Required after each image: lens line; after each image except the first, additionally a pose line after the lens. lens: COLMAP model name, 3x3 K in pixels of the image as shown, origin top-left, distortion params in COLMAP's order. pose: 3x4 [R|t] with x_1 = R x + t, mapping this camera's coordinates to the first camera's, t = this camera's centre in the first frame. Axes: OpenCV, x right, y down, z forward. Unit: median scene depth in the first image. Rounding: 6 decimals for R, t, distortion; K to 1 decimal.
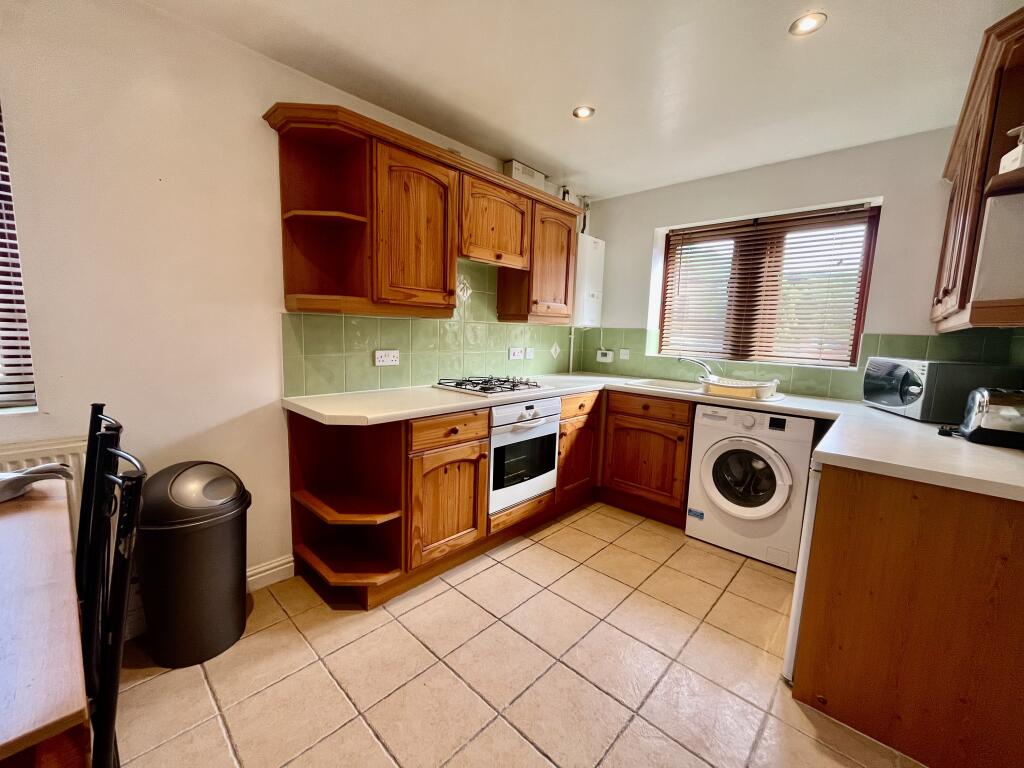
lens RADIAL K [[418.5, 0, 510.8], [0, 418.5, 383.3], [0, 0, 1]] dist [-0.001670, -0.000281]
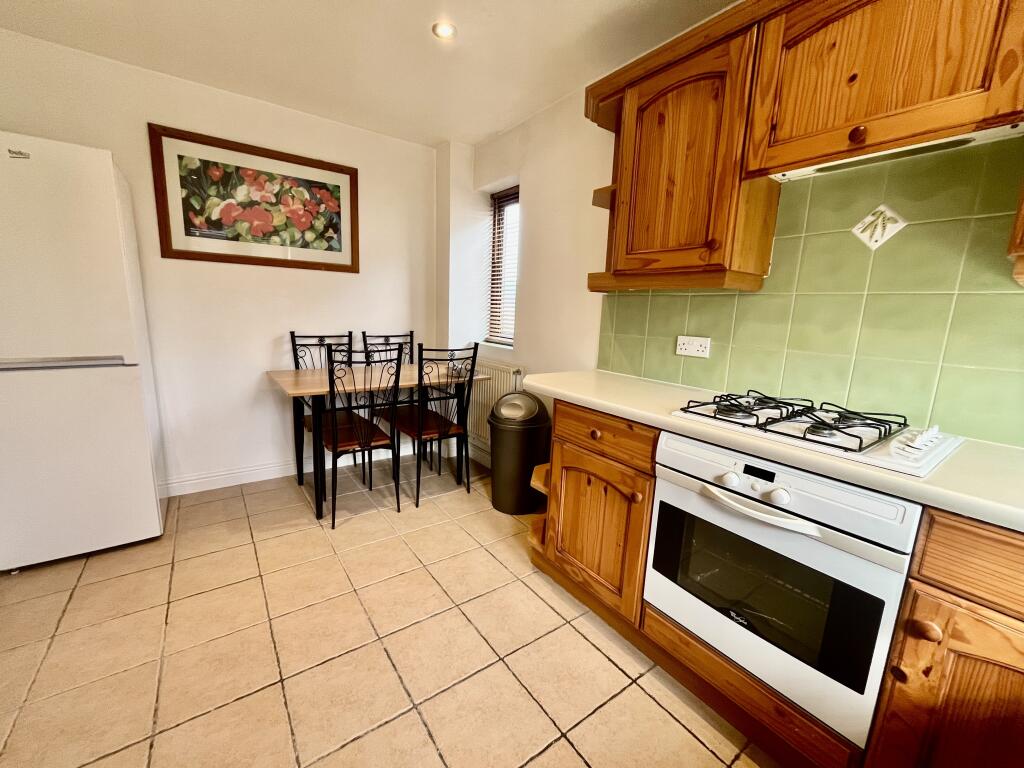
lens RADIAL K [[418.5, 0, 510.7], [0, 418.5, 384.6], [0, 0, 1]] dist [-0.001670, -0.000281]
pose [[-0.183519, 0.139608, -0.973052, 0.553354], [-0.169046, 0.970636, 0.171143, -0.070726], [0.968372, 0.195899, -0.154530, 0.850147]]
